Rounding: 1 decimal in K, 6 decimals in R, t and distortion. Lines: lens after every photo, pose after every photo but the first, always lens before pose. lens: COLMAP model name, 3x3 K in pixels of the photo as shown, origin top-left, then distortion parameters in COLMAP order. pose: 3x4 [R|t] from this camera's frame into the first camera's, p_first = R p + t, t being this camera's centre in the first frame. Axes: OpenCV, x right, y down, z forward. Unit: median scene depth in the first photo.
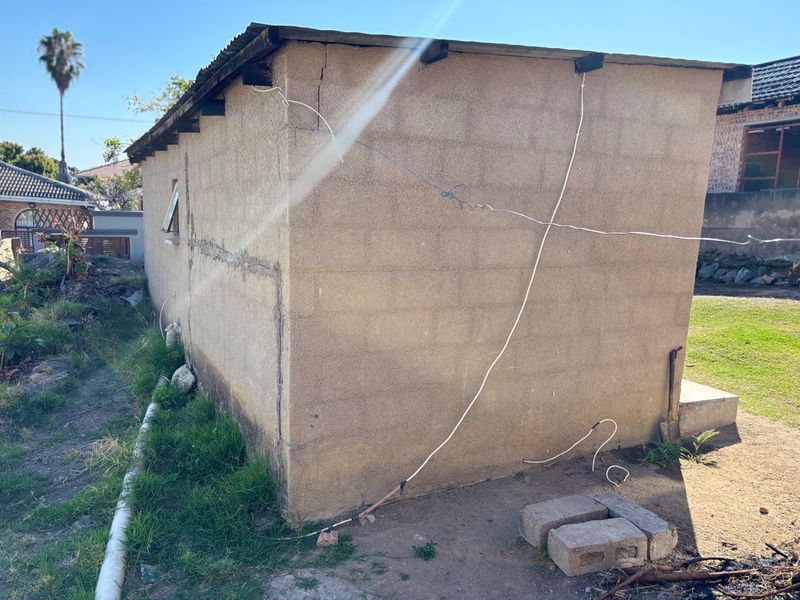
lens RADIAL K [[627.3, 0, 400.0], [0, 627.3, 300.0], [0, 0, 1]] dist [0.007463, 0.007009]
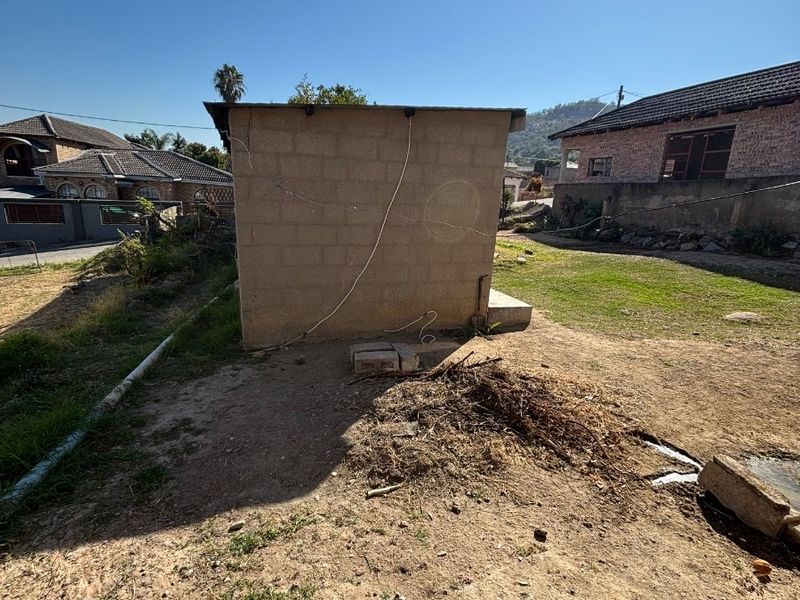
lens RADIAL K [[434.4, 0, 400.0], [0, 434.4, 300.0], [0, 0, 1]] dist [0.004968, -0.000328]
pose [[0.990488, 0.045500, -0.129855, 0.395051], [-0.032006, 0.994044, 0.104173, 0.028159], [0.133821, -0.099026, 0.986045, -0.251325]]
